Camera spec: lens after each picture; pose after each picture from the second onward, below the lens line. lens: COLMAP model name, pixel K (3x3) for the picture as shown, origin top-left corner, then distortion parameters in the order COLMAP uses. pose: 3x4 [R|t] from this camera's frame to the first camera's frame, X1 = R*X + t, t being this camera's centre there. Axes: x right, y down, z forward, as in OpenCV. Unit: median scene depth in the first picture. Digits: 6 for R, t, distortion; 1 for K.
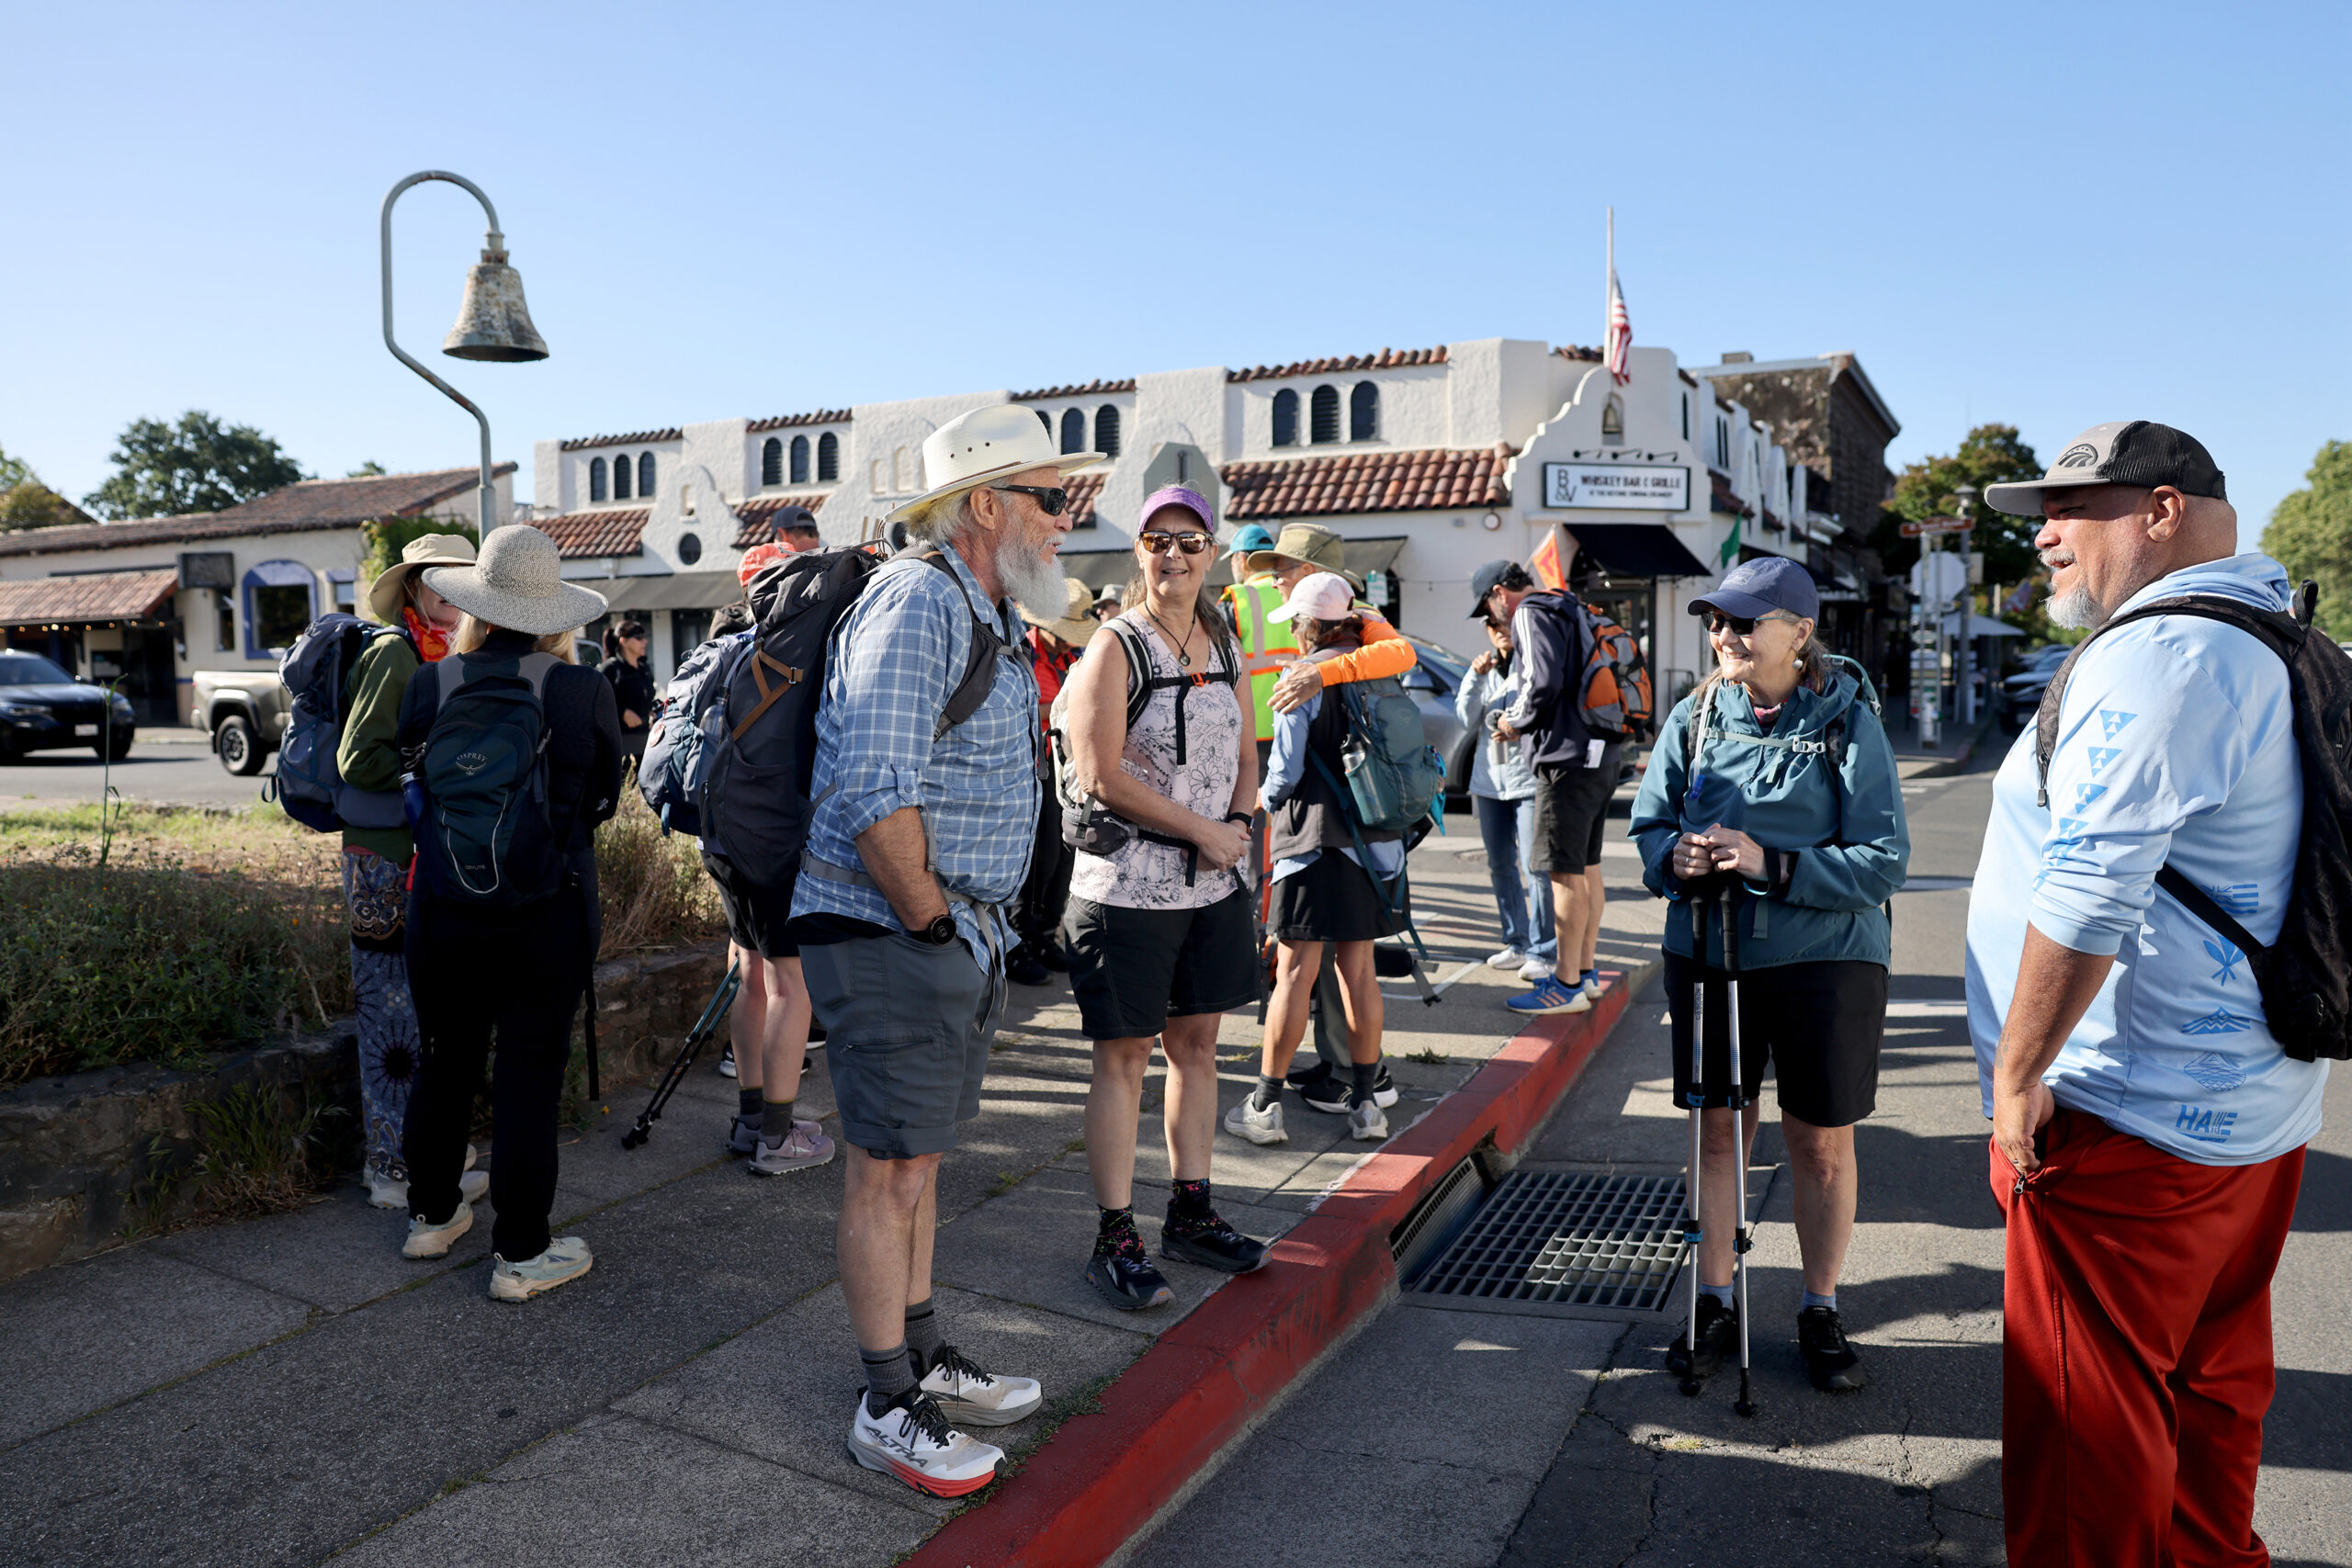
lens RADIAL K [[1668.5, 0, 1178.3], [0, 1668.5, 779.8], [0, 0, 1]] dist [-0.004444, 0.002643]
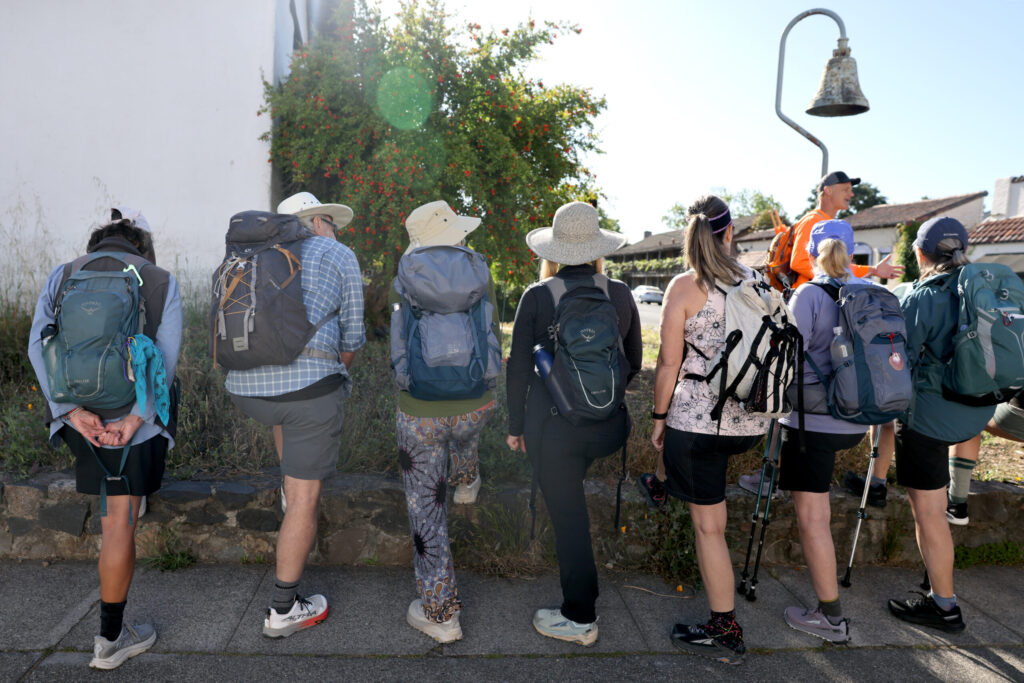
lens RADIAL K [[726.5, 0, 512.8], [0, 726.5, 374.9], [0, 0, 1]] dist [-0.004444, 0.002643]
pose [[0.531118, 0.153606, -0.833258, 0.085273], [-0.119873, 0.987160, 0.105570, -0.021530], [0.838775, 0.043815, 0.542712, 0.310933]]
